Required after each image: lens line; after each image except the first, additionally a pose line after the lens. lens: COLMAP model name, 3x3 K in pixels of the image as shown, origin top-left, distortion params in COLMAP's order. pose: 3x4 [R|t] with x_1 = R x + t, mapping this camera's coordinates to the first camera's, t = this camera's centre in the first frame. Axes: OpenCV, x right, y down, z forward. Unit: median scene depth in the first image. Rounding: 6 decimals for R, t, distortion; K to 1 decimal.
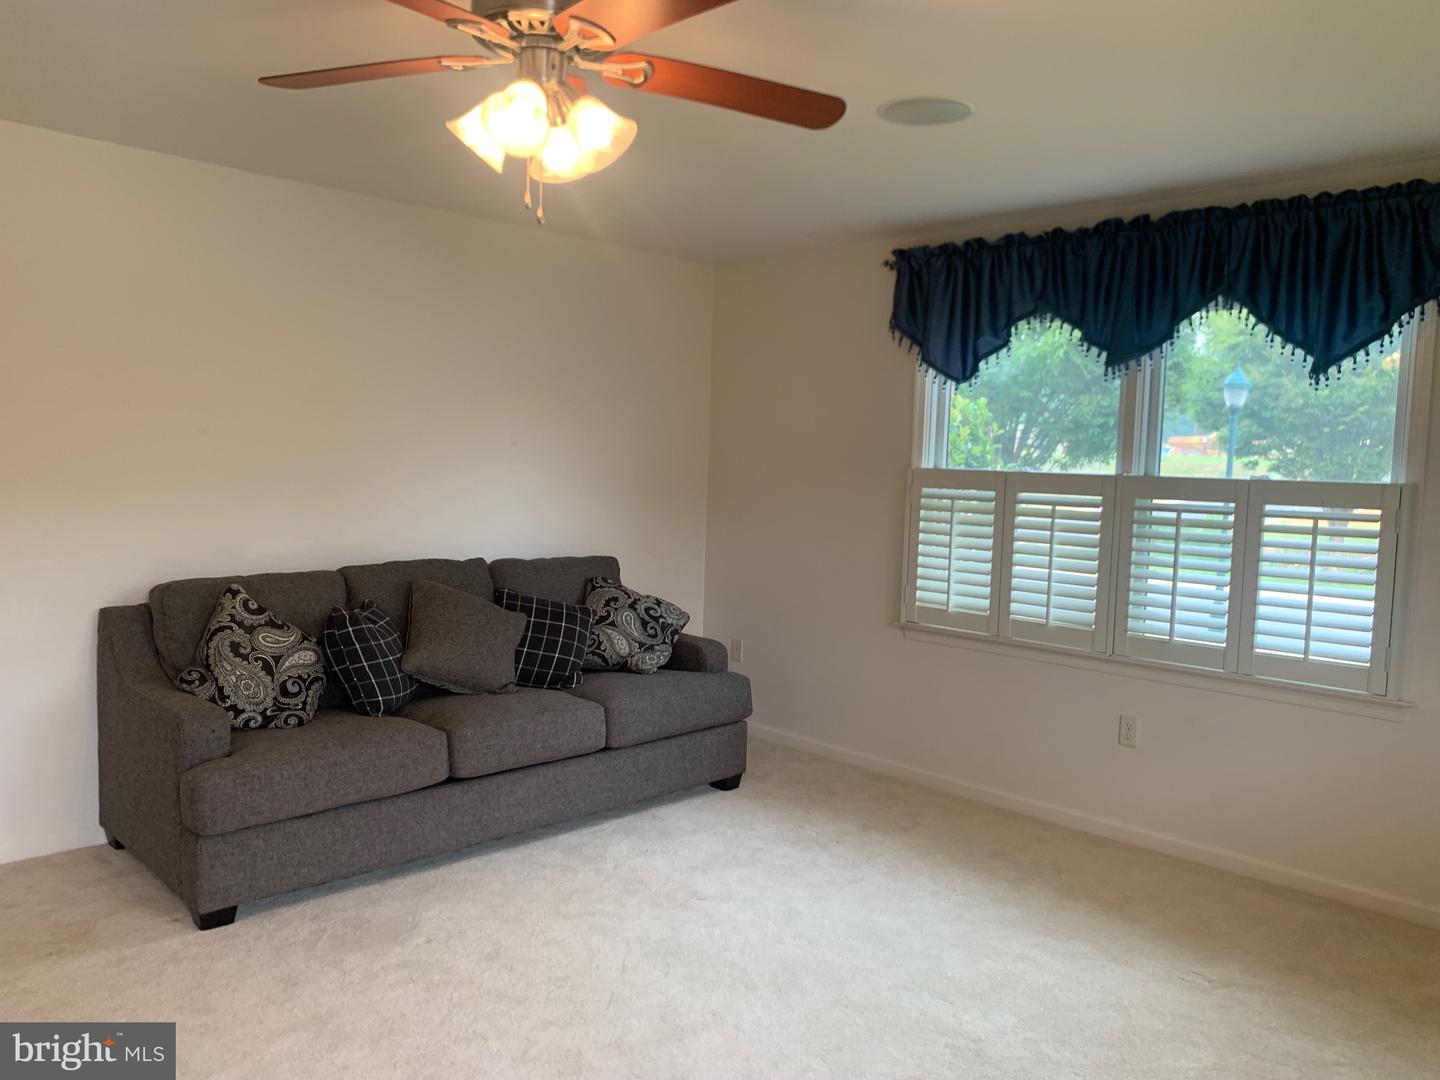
lens RADIAL K [[1091.0, 0, 715.9], [0, 1091.0, 552.9], [0, 0, 1]] dist [0.045179, -0.062933]
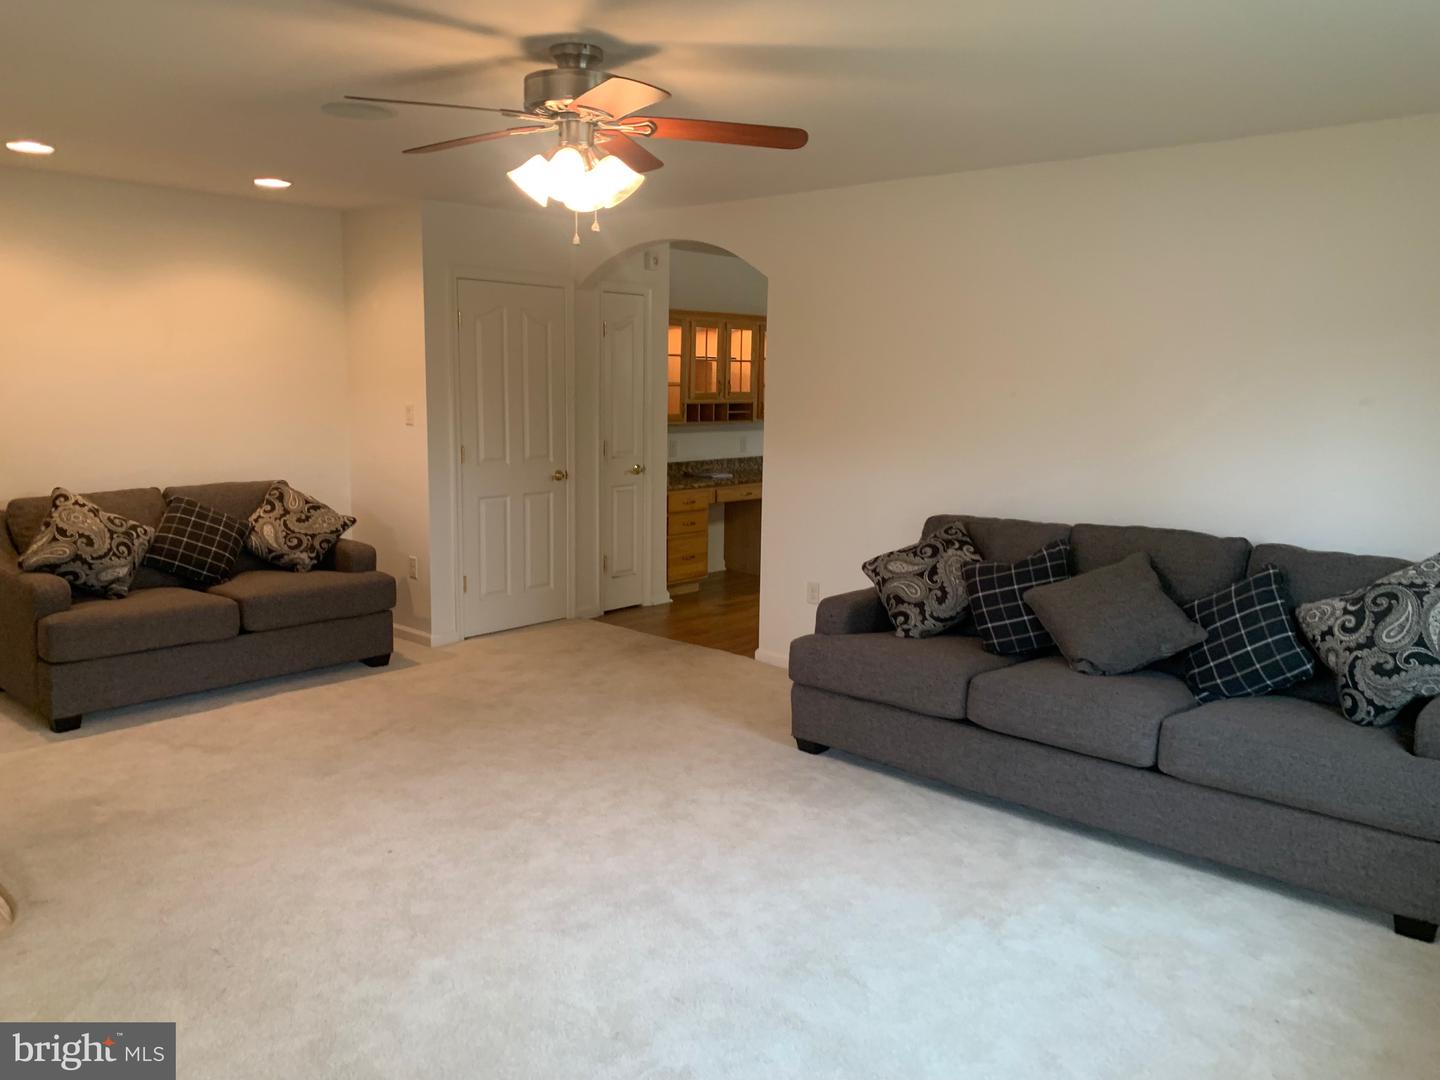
lens RADIAL K [[1091.0, 0, 707.8], [0, 1091.0, 531.8], [0, 0, 1]] dist [0.045179, -0.062933]
pose [[0.055012, 0.113281, -0.992039, 0.728813], [-0.098183, 0.989342, 0.107528, -0.059835], [0.993647, 0.091486, 0.065548, 0.625308]]
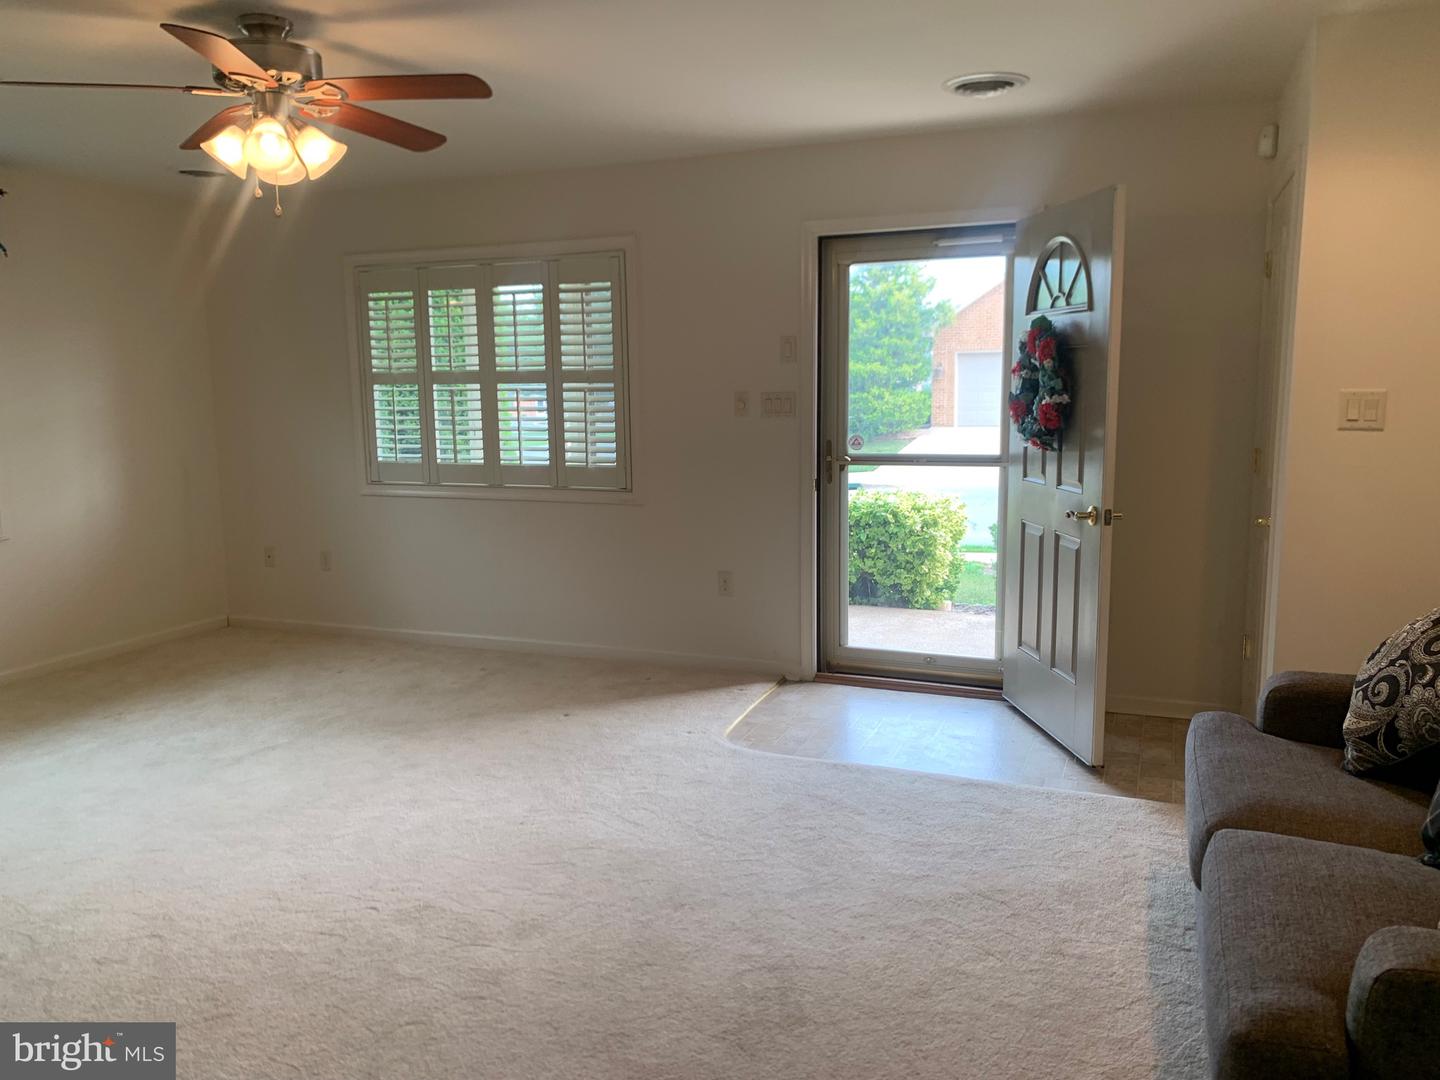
lens RADIAL K [[1091.0, 0, 703.2], [0, 1091.0, 543.6], [0, 0, 1]] dist [0.045179, -0.062933]
pose [[-0.402858, -0.165557, 0.900164, -0.953411], [0.076157, 0.974030, 0.213226, -0.084904], [-0.912089, 0.154453, -0.379788, 0.627659]]
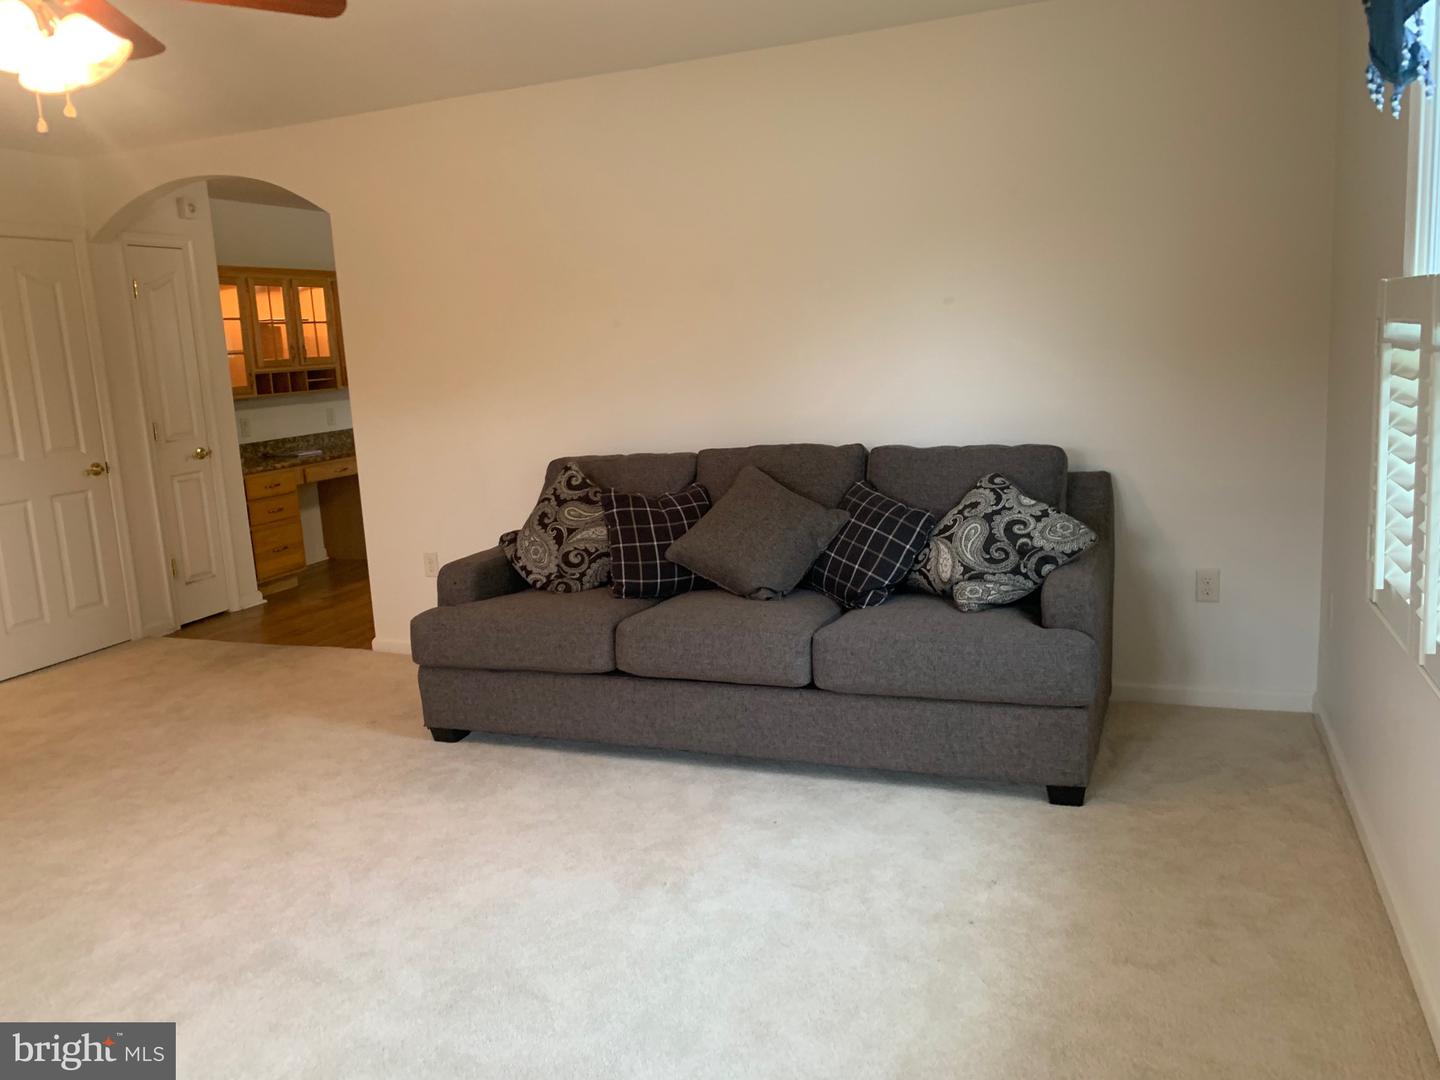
lens RADIAL K [[1091.0, 0, 703.7], [0, 1091.0, 518.1], [0, 0, 1]] dist [0.045179, -0.062933]
pose [[0.399180, 0.093305, -0.912113, 0.620614], [-0.008518, 0.995143, 0.098071, -0.023907], [0.916833, -0.031378, 0.398036, 0.648581]]
